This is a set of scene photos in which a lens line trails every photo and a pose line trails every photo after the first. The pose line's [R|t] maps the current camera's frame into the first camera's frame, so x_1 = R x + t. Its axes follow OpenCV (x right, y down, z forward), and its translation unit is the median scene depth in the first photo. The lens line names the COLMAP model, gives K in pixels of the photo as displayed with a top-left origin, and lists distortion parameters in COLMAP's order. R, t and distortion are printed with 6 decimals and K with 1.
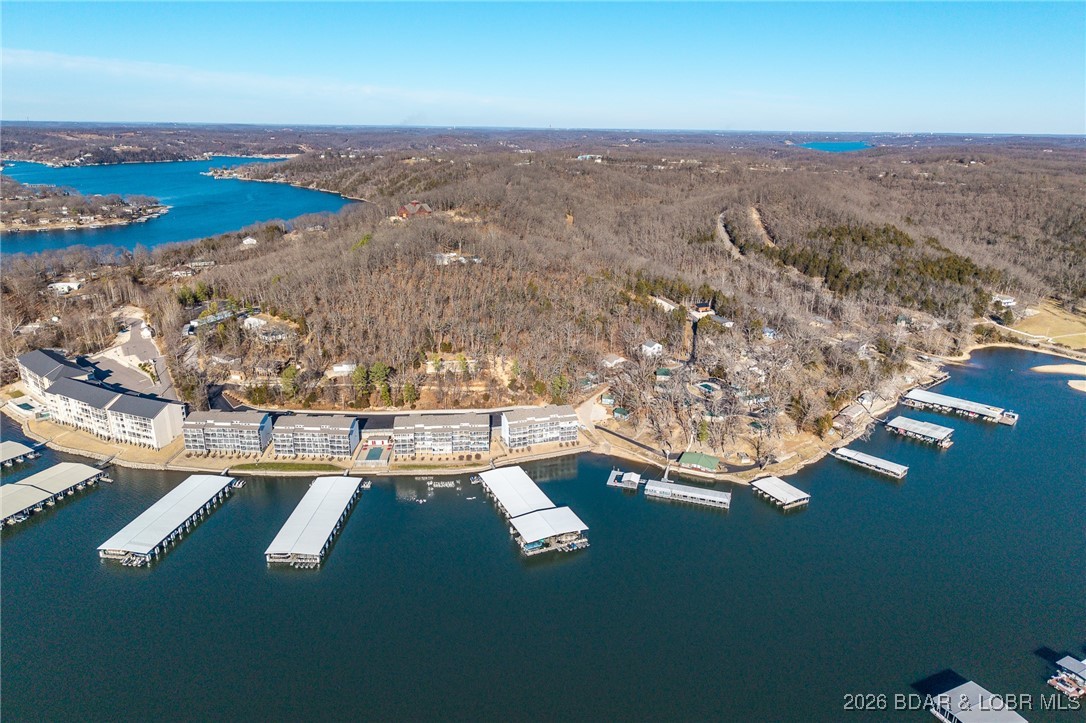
lens RADIAL K [[717.1, 0, 543.0], [0, 717.1, 361.5], [0, 0, 1]] dist [0.121764, -0.146865]
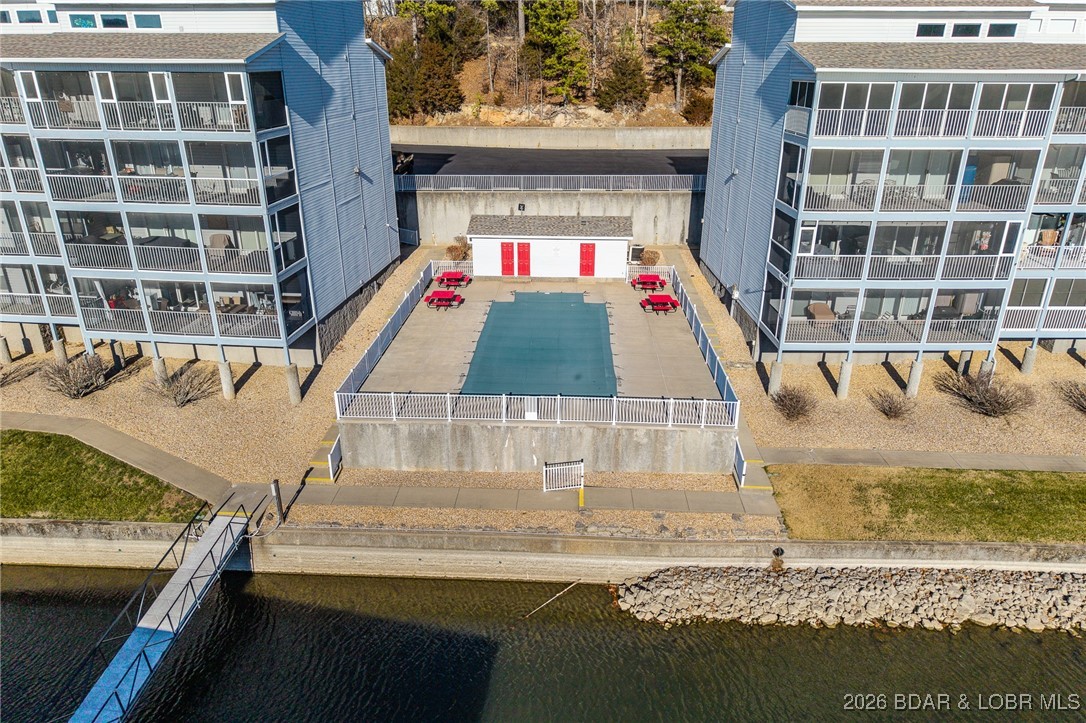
lens RADIAL K [[726.4, 0, 543.7], [0, 726.4, 365.3], [0, 0, 1]] dist [0.027547, -0.031680]
pose [[0.997210, 0.022020, -0.071331, -0.216441], [-0.016399, 0.996782, 0.078460, 0.118145], [0.072829, -0.077071, 0.994362, 0.862401]]
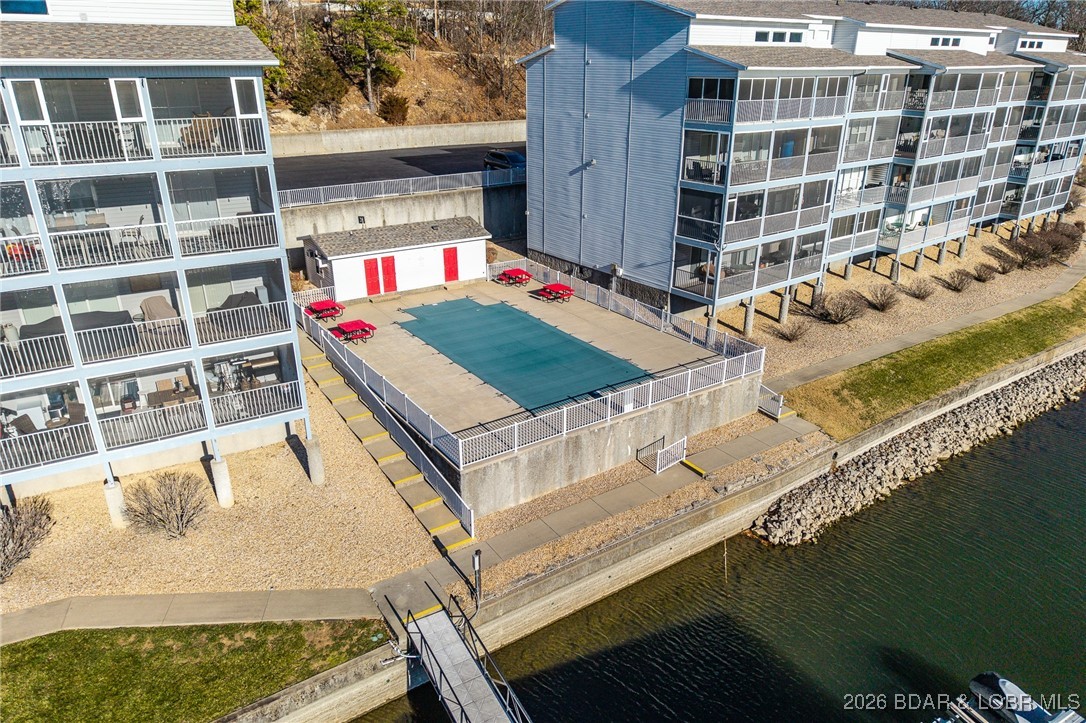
lens RADIAL K [[724.3, 0, 545.4], [0, 724.3, 365.7], [0, 0, 1]] dist [0.031526, -0.044665]
pose [[0.842269, -0.215570, 0.494077, -0.265858], [0.174193, 0.976228, 0.128982, 0.113647], [-0.510137, -0.022573, 0.859797, 0.874844]]
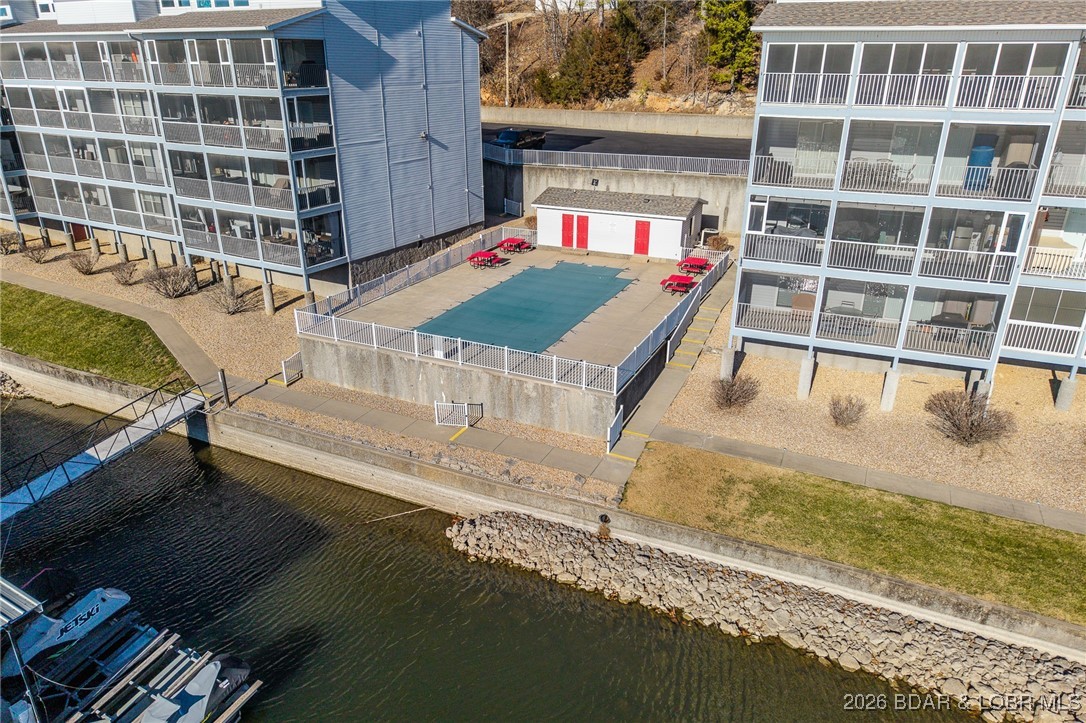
lens RADIAL K [[724.3, 0, 545.4], [0, 724.3, 365.7], [0, 0, 1]] dist [0.031526, -0.044665]
pose [[0.891279, 0.168764, -0.420880, -0.179167], [-0.136966, 0.985004, 0.104918, 0.120390], [0.432275, -0.035865, 0.901028, 0.868612]]
